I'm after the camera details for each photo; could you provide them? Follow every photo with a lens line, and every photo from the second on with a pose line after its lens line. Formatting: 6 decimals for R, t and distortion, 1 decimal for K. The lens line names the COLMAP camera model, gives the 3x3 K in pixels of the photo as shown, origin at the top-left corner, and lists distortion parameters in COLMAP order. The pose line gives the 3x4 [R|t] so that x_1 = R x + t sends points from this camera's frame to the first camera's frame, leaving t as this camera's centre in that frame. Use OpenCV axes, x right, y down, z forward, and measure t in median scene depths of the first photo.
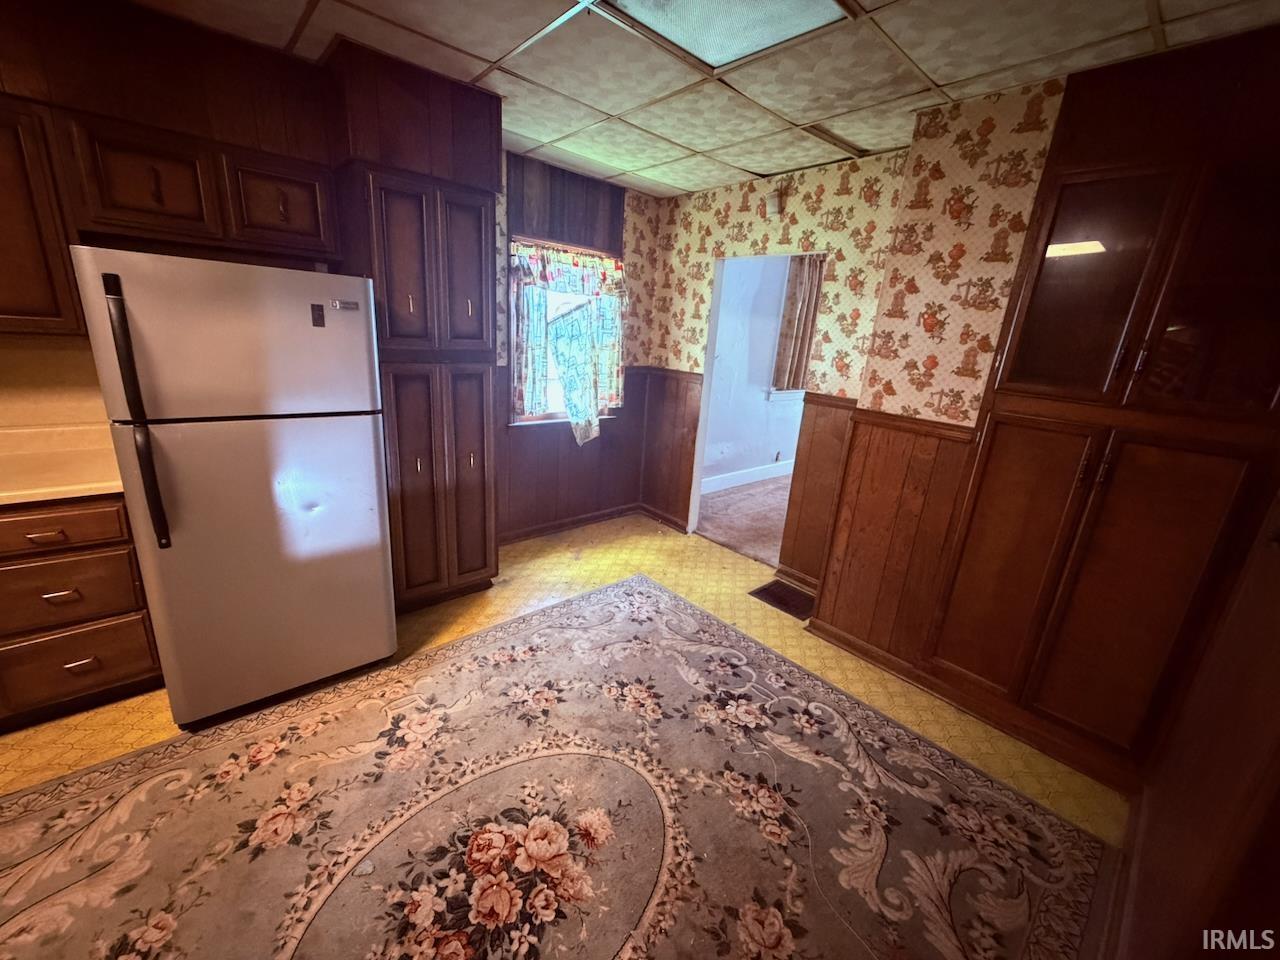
lens RADIAL K [[510.2, 0, 637.8], [0, 510.2, 480.6], [0, 0, 1]] dist [-0.000517, -0.000183]
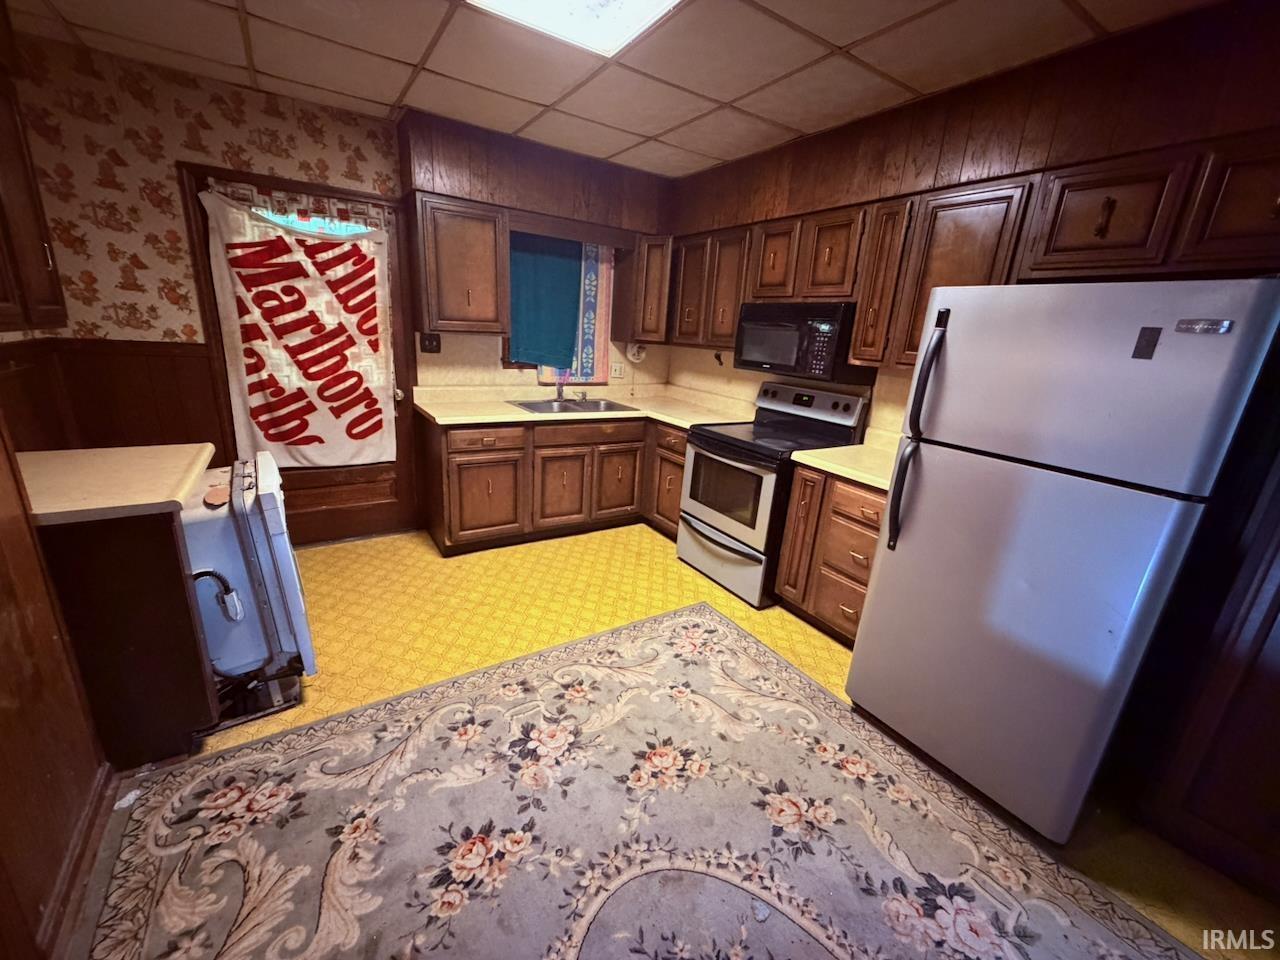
lens RADIAL K [[510.2, 0, 634.8], [0, 510.2, 479.4], [0, 0, 1]] dist [-0.000517, -0.000183]
pose [[-0.145902, 0.207591, -0.967274, 0.199760], [-0.347777, 0.904568, 0.246592, -0.084572], [0.926155, 0.372374, -0.059783, 0.474000]]
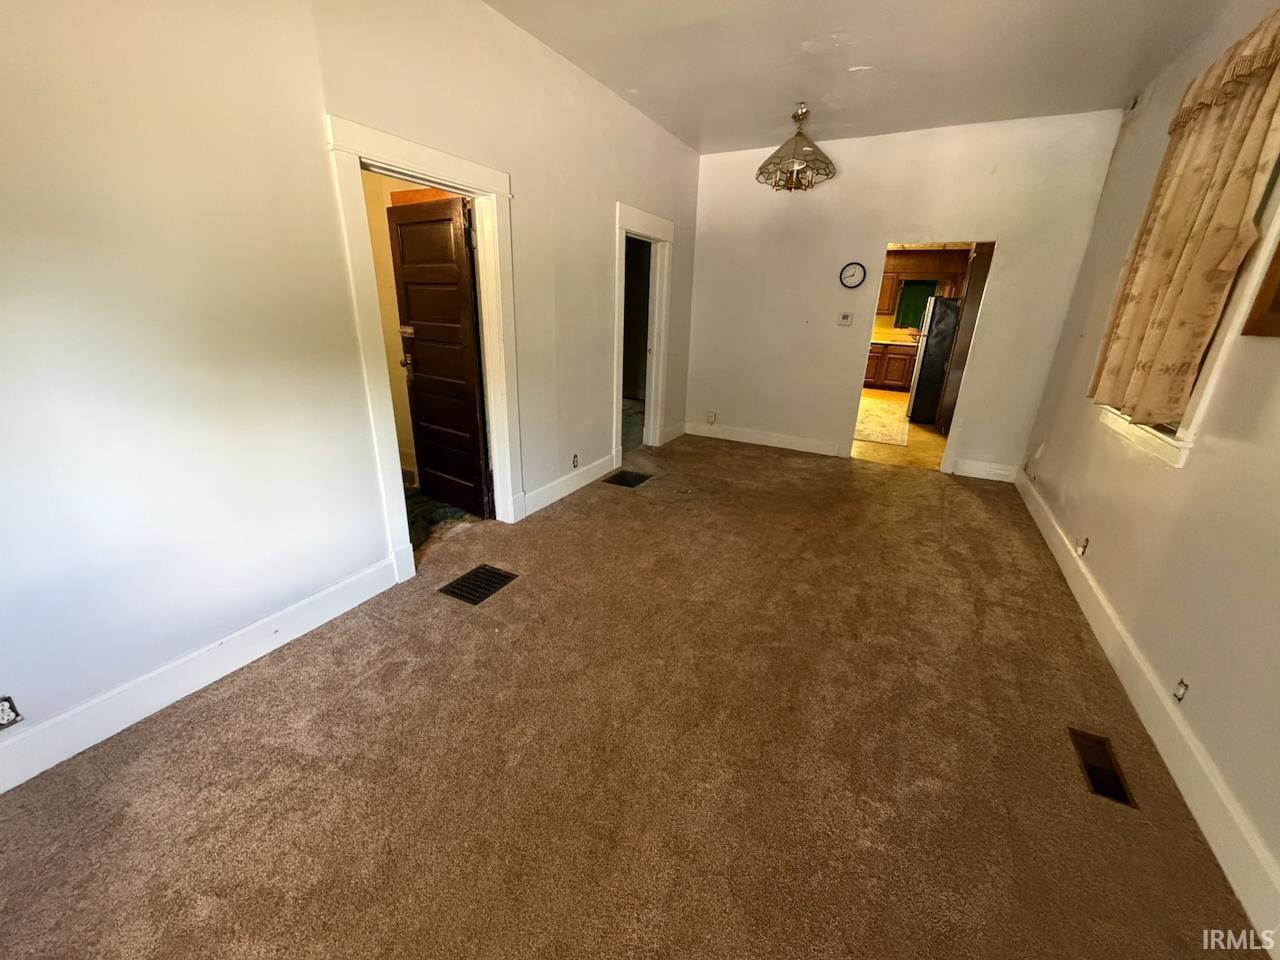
lens RADIAL K [[510.2, 0, 639.1], [0, 510.2, 480.8], [0, 0, 1]] dist [-0.000517, -0.000183]
pose [[-0.927822, 0.030599, -0.371765, 0.919184], [-0.192256, 0.814833, 0.546886, -0.315432], [0.319661, 0.578887, -0.750138, 1.403894]]
